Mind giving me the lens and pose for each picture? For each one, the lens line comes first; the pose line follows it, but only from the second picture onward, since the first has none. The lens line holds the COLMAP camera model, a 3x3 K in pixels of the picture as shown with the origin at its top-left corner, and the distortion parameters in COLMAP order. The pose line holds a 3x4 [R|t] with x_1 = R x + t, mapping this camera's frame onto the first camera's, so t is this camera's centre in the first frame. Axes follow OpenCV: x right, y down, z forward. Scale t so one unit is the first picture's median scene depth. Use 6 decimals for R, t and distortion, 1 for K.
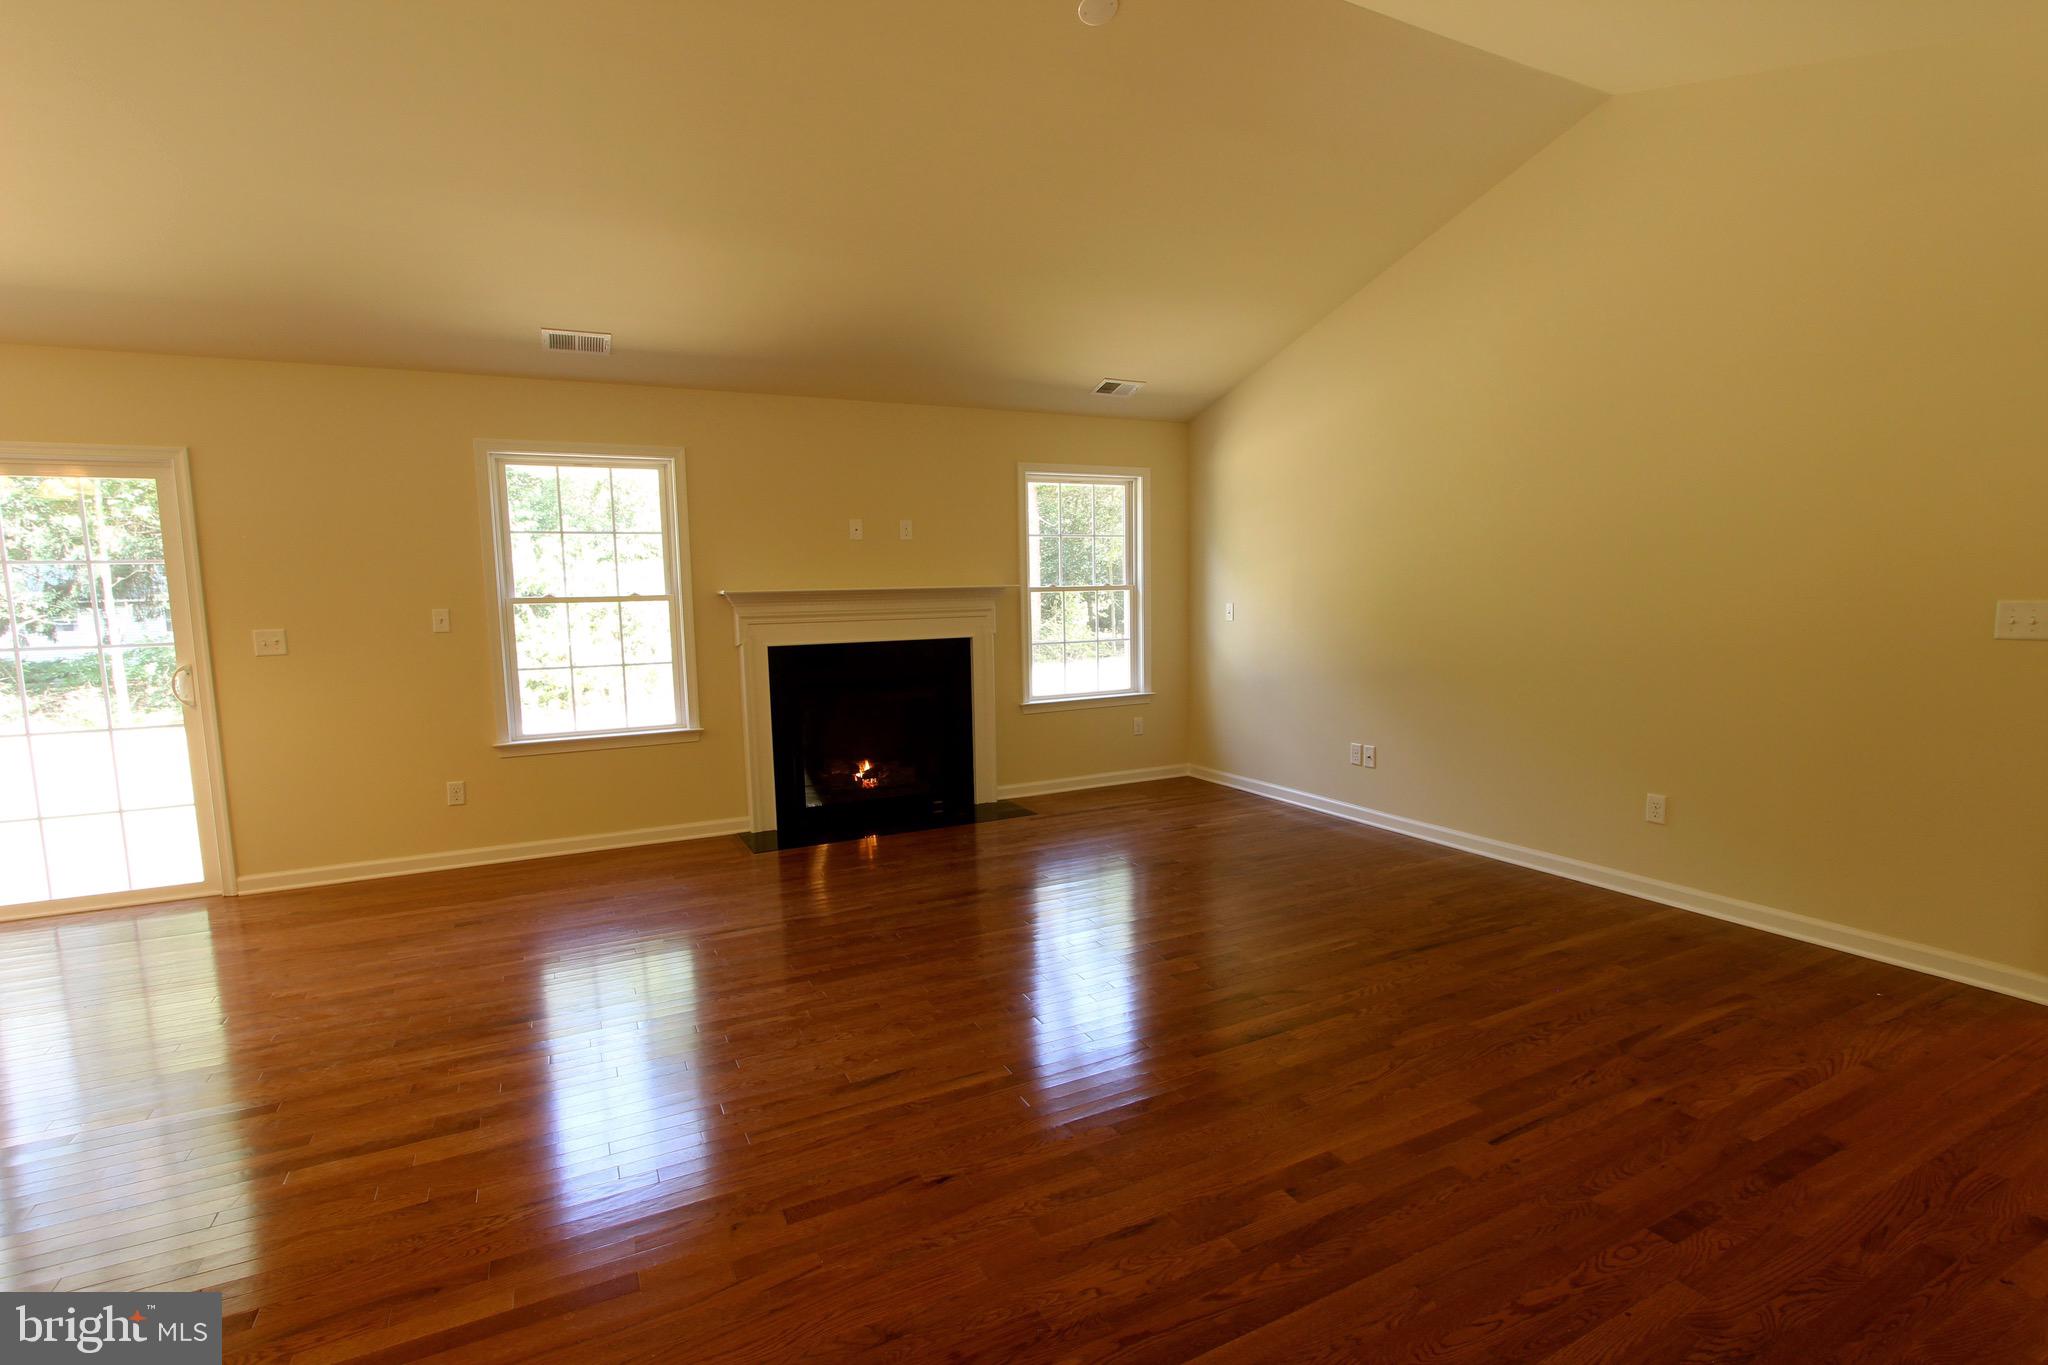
lens RADIAL K [[949.4, 0, 1022.9], [0, 949.4, 692.7], [0, 0, 1]] dist [-0.020972, 0.004580]
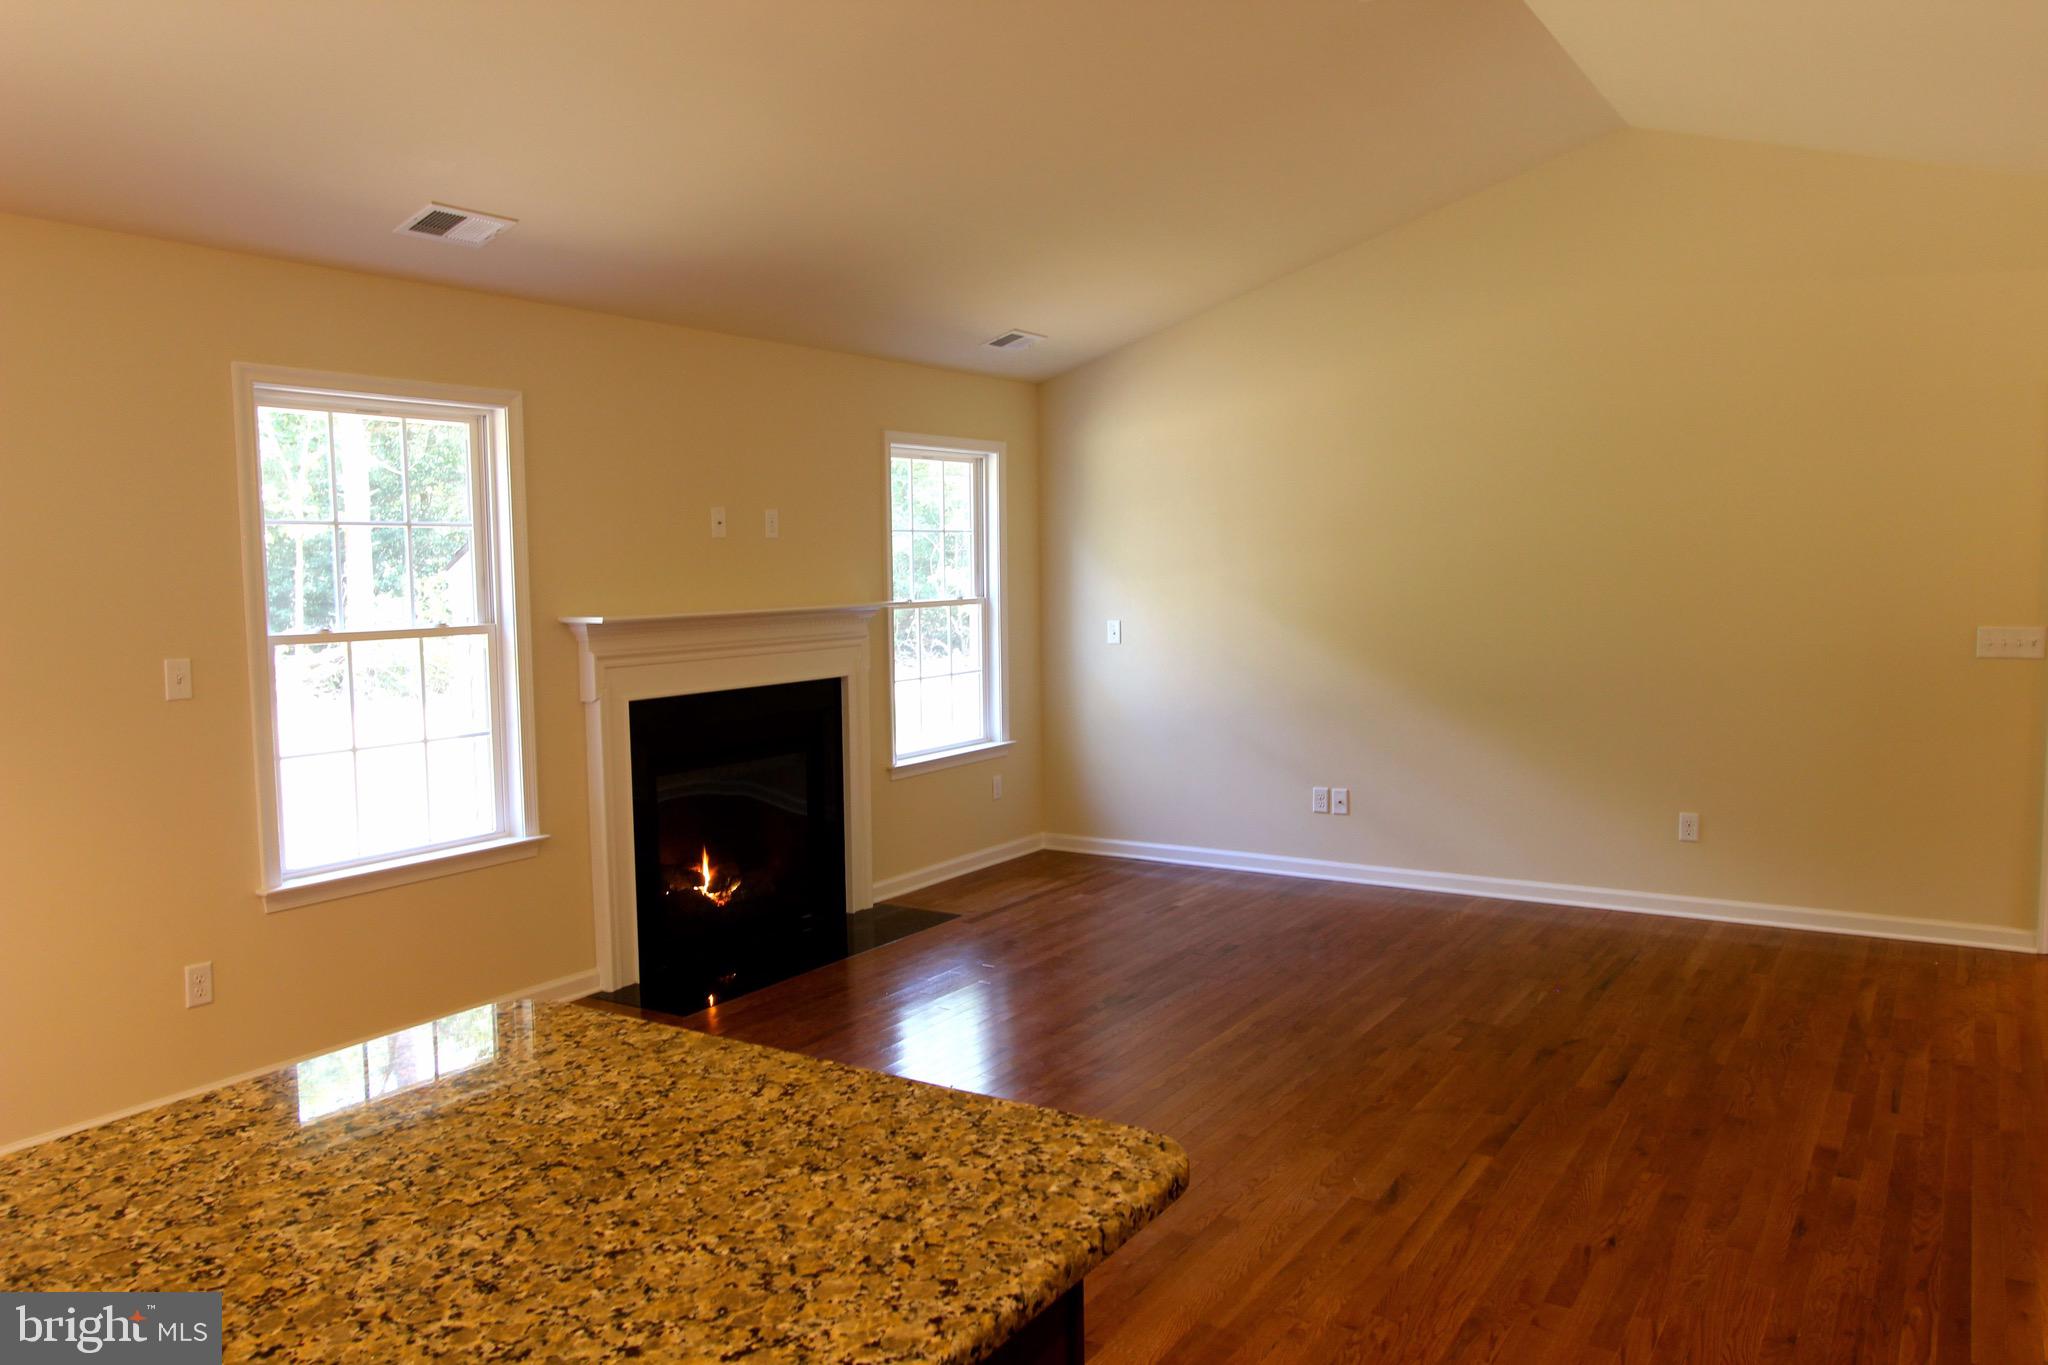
lens RADIAL K [[1491.4, 0, 1023.0], [0, 1491.4, 695.4], [0, 0, 1]] dist [-0.018522, 0.027575]
pose [[0.859647, -0.038261, 0.509454, -0.753451], [0.050900, 0.998644, -0.010889, -0.037547], [-0.508347, 0.035292, 0.860429, -0.024644]]
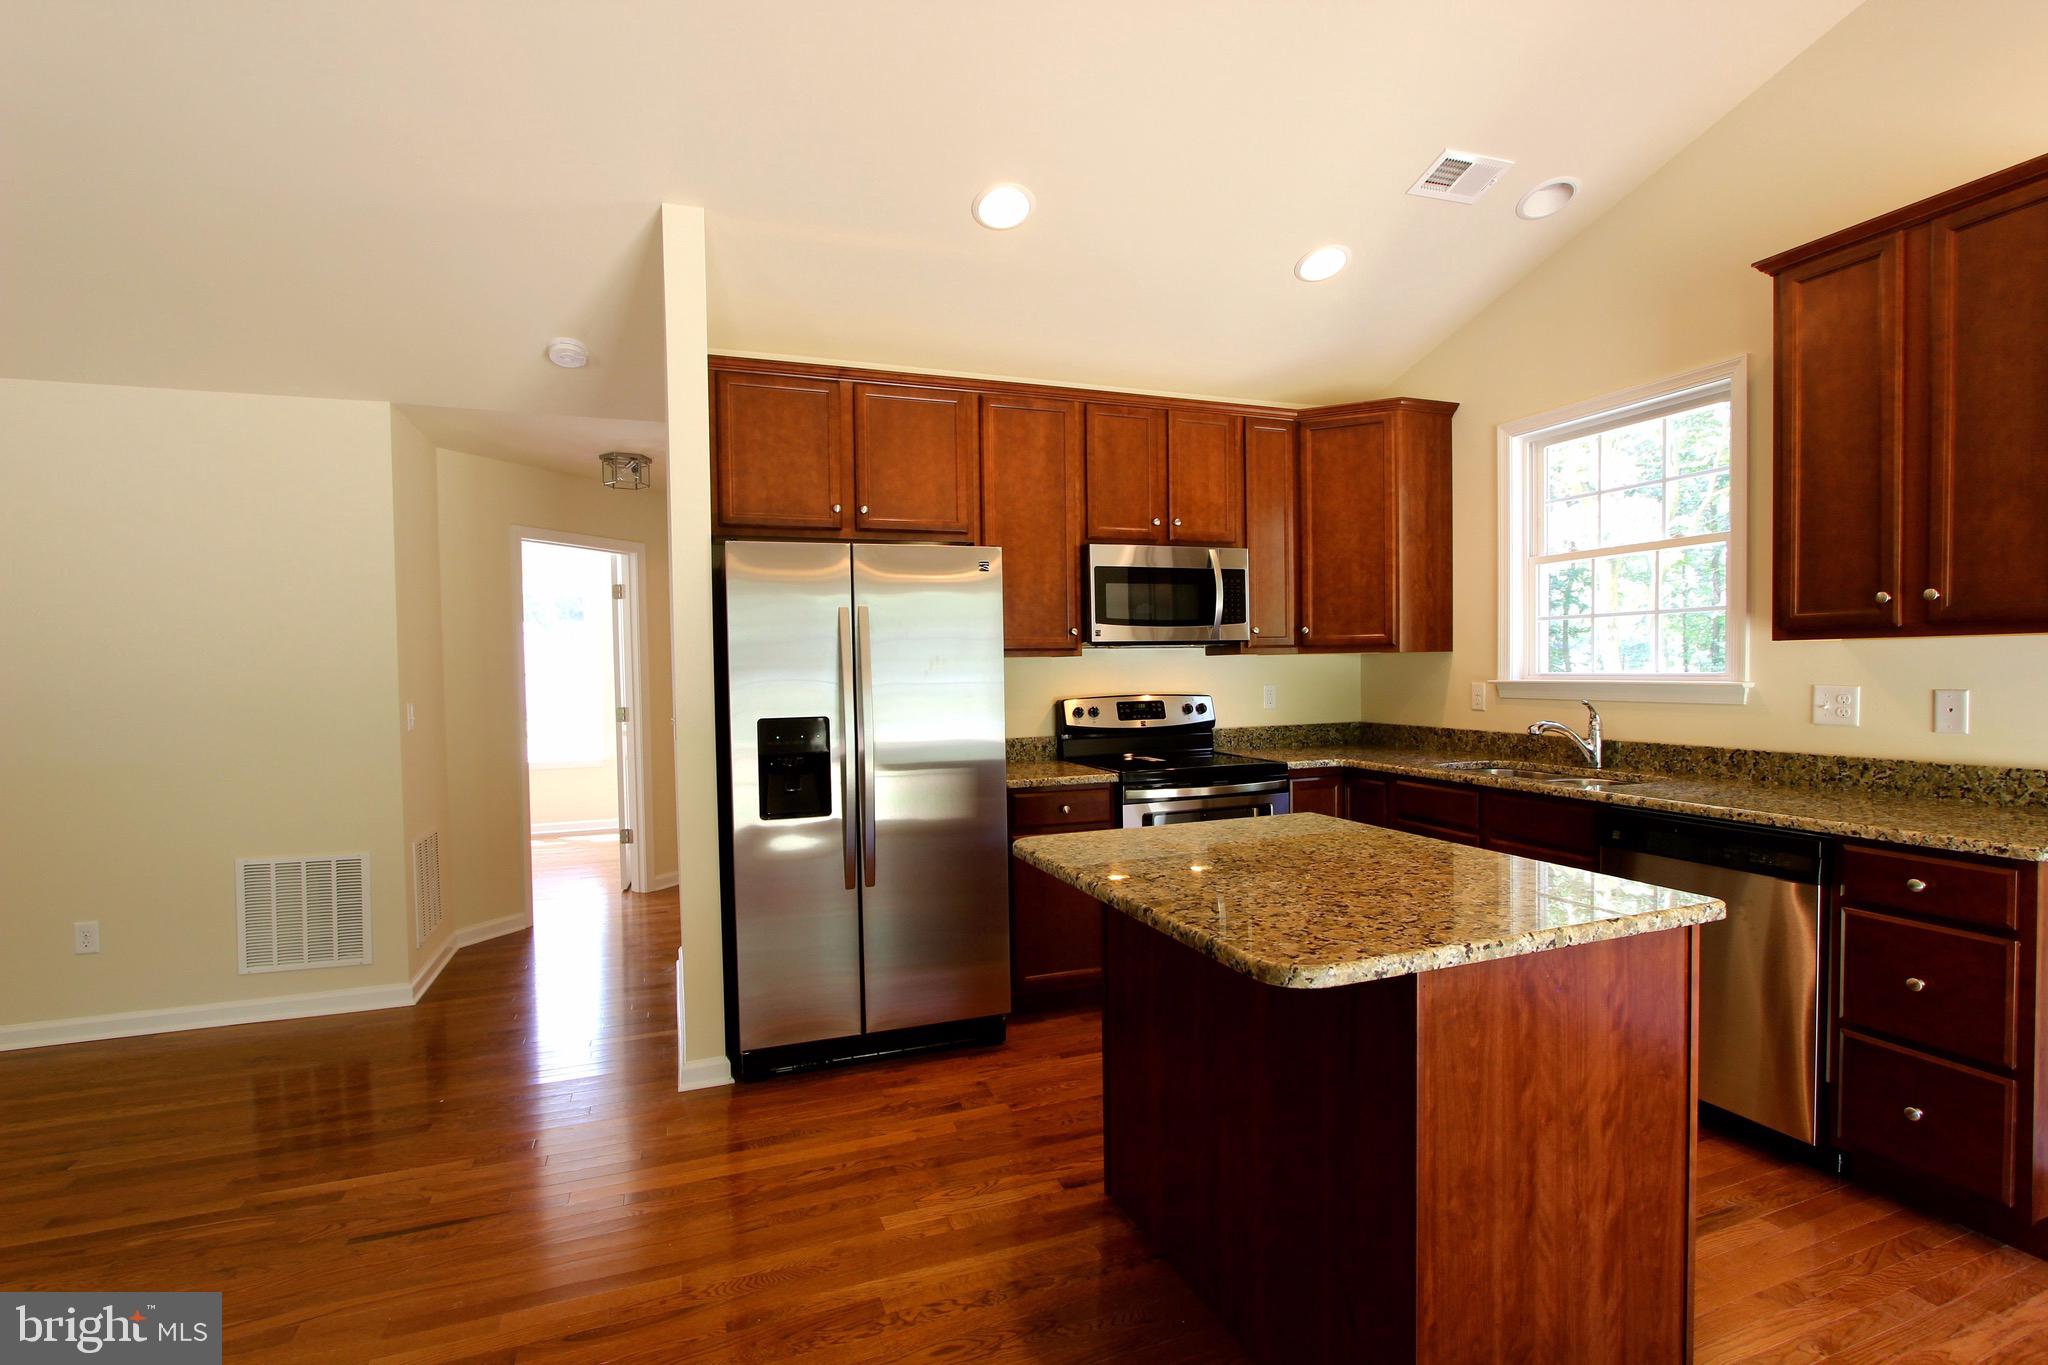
lens RADIAL K [[949.4, 0, 1023.2], [0, 949.4, 698.3], [0, 0, 1]] dist [-0.020972, 0.004580]
pose [[-0.993387, 0.034764, 0.109429, -0.584796], [0.049796, 0.989209, 0.137787, -0.082673], [-0.103458, 0.142325, -0.984398, 0.864114]]
